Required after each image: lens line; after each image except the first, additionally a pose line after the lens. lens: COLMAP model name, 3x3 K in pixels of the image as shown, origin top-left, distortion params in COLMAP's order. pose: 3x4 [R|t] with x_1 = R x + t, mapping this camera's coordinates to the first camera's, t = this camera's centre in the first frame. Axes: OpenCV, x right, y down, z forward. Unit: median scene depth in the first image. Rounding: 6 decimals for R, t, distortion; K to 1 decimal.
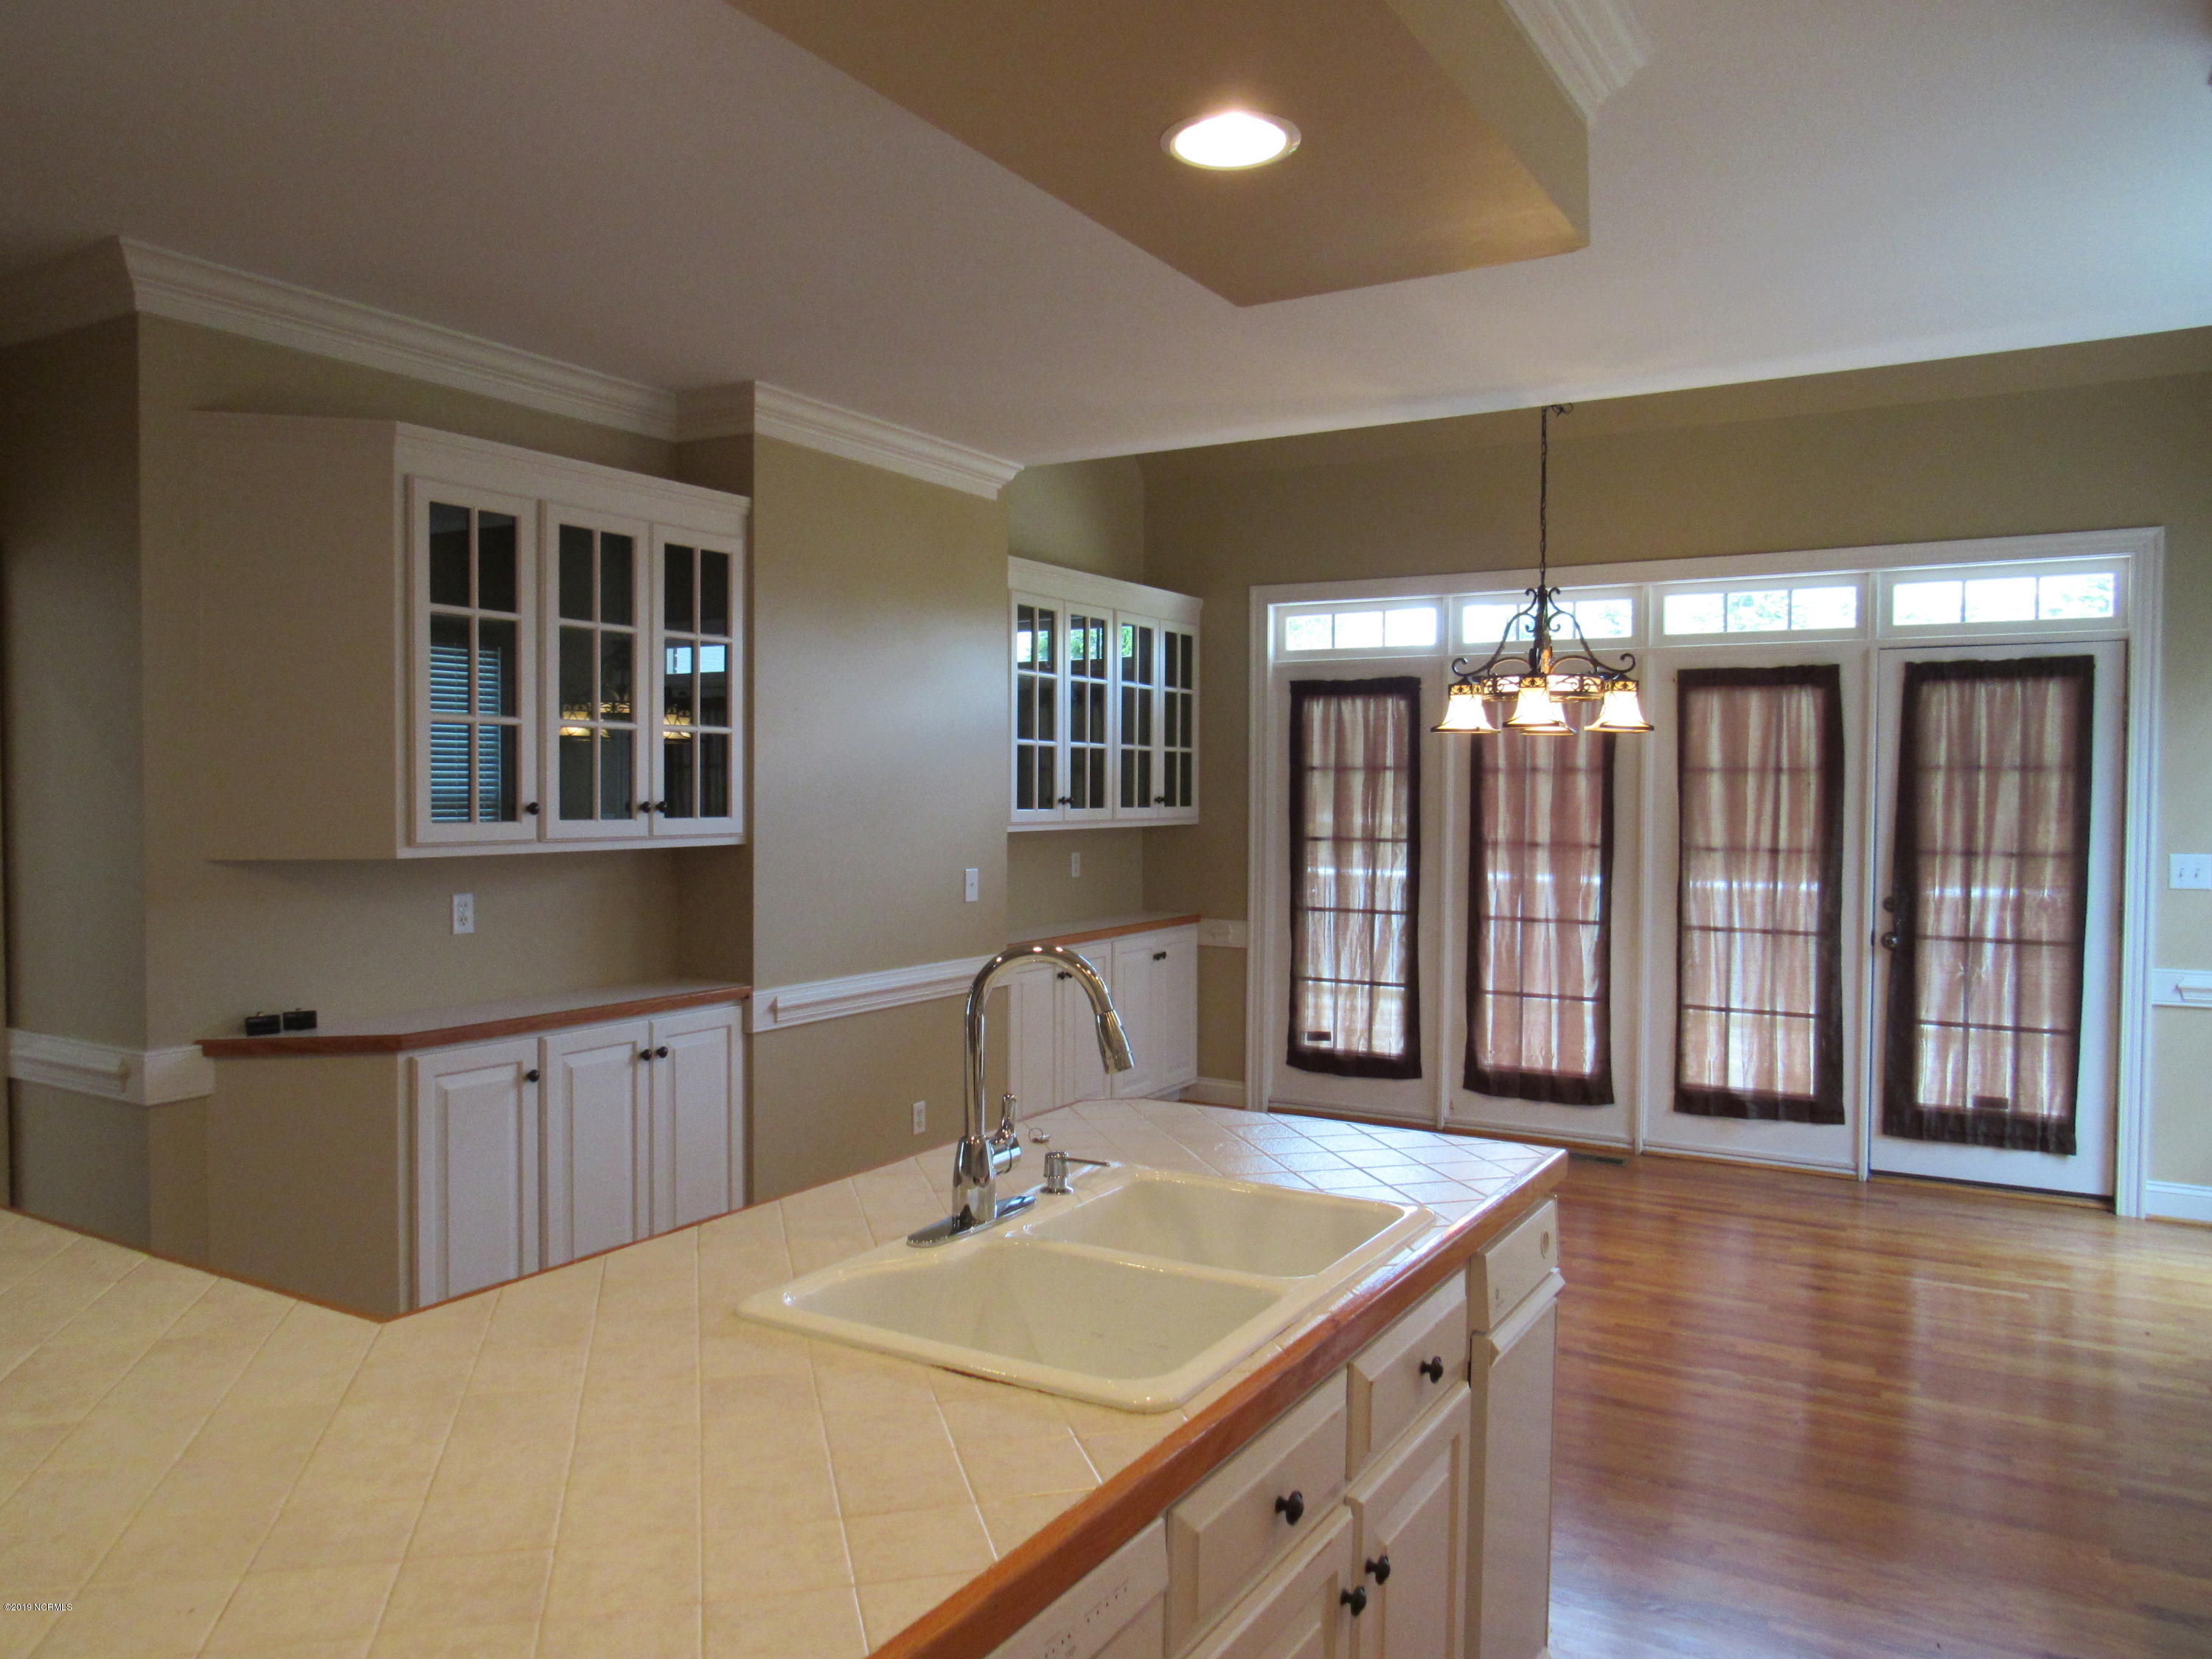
lens RADIAL K [[1574.5, 0, 1093.6], [0, 1574.5, 837.6], [0, 0, 1]] dist [-0.030283, -0.002037]
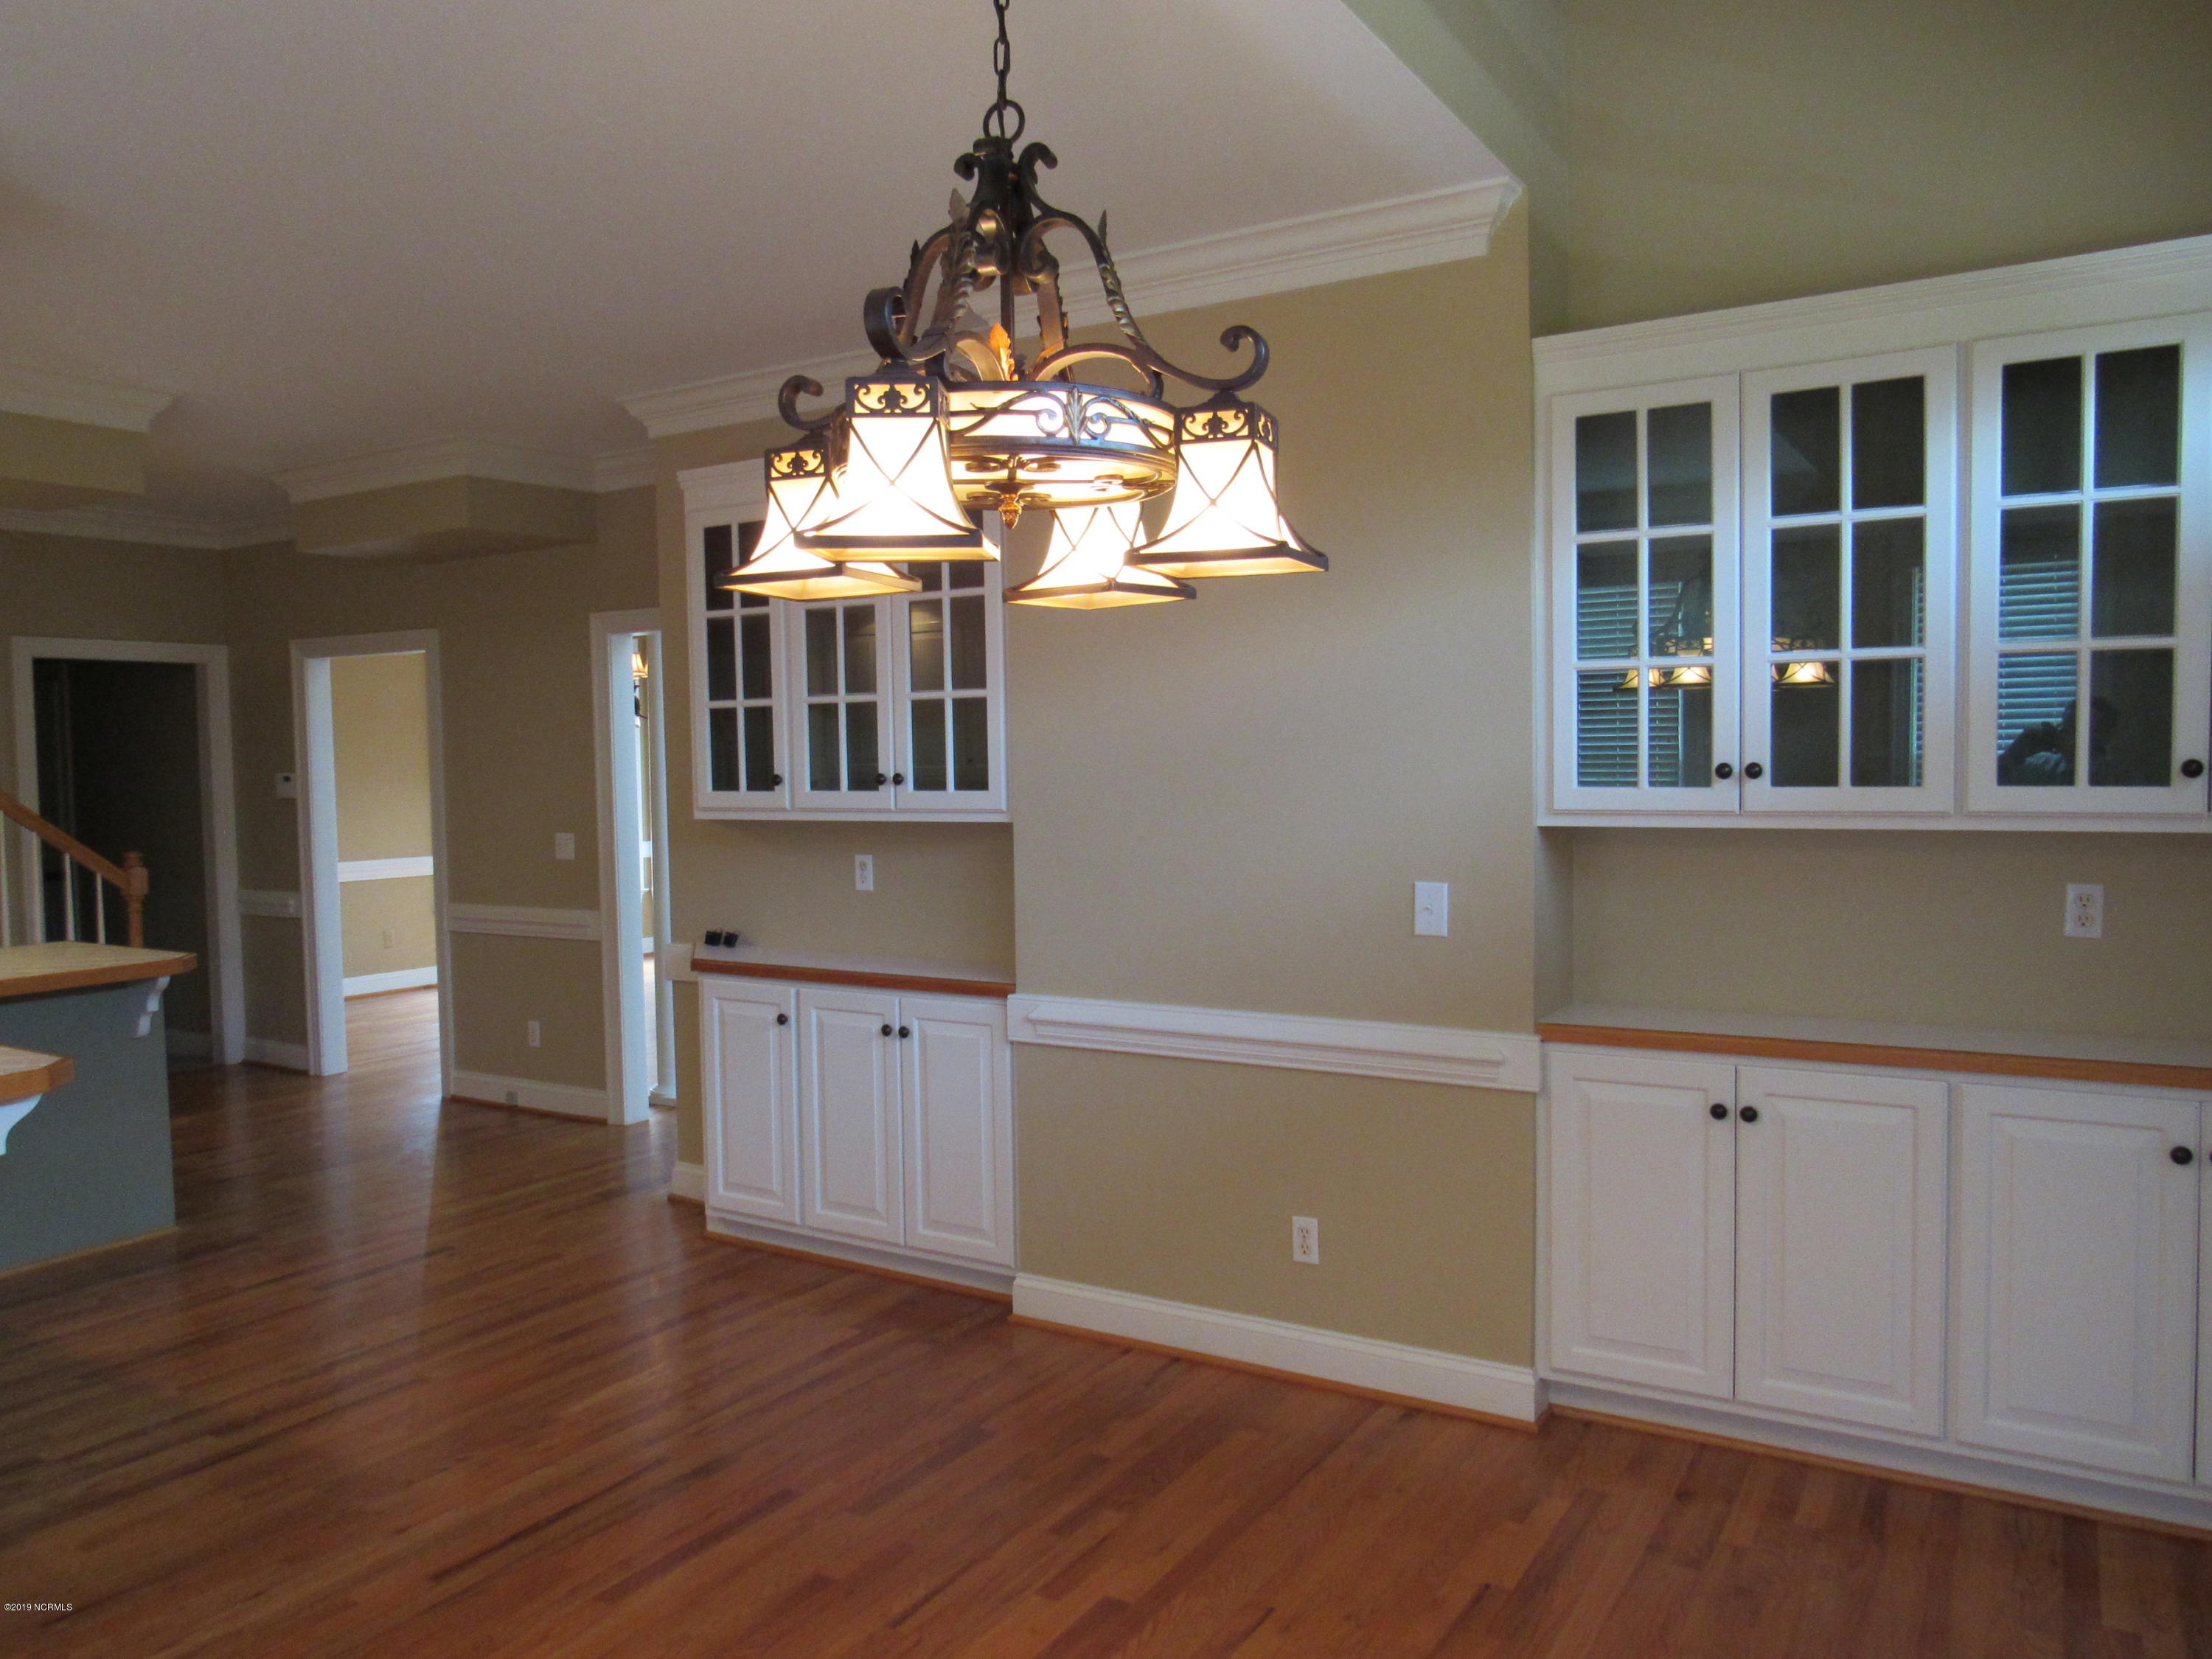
lens RADIAL K [[1574.5, 0, 1107.6], [0, 1574.5, 830.5], [0, 0, 1]] dist [-0.030283, -0.002037]
pose [[-0.006485, 0.048561, -0.998799, 0.510367], [-0.014364, 0.998713, 0.048650, -0.027361], [0.999876, 0.014662, -0.005779, 0.840383]]
